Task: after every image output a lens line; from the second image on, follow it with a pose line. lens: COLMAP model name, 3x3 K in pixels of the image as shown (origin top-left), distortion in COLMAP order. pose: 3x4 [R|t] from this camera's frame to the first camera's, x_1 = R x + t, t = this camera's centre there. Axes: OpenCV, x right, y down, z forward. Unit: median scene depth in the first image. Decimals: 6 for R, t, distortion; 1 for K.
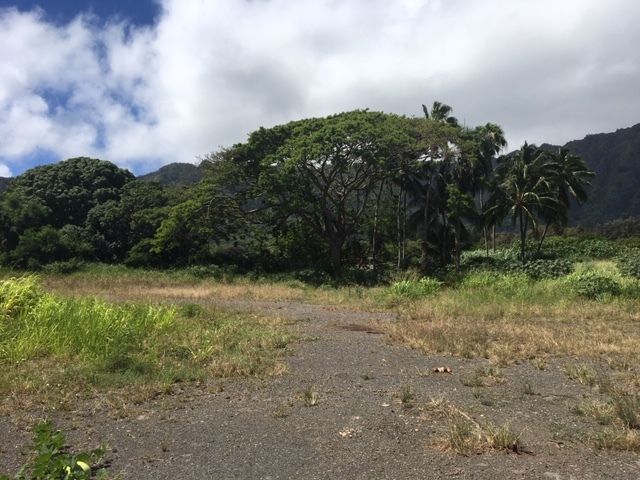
lens RADIAL K [[534.7, 0, 323.3], [0, 534.7, 239.9], [0, 0, 1]] dist [0.073911, -0.098216]
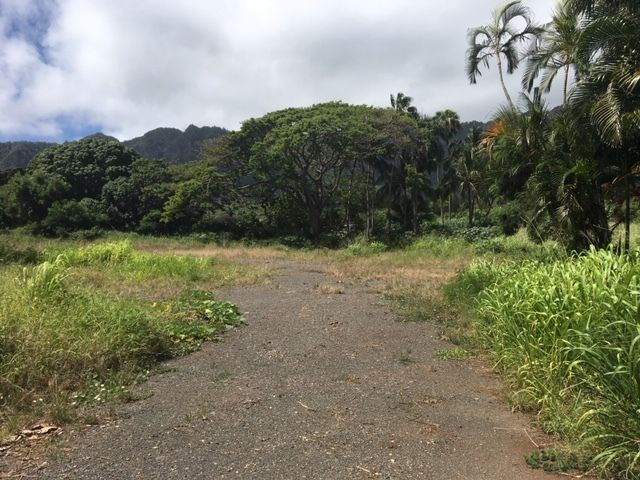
lens RADIAL K [[534.7, 0, 318.1], [0, 534.7, 247.0], [0, 0, 1]] dist [0.073911, -0.098216]
pose [[0.999936, -0.004069, 0.010546, 0.021336], [0.003254, 0.997091, 0.076146, -0.013391], [-0.010825, -0.076106, 0.997041, -0.234532]]
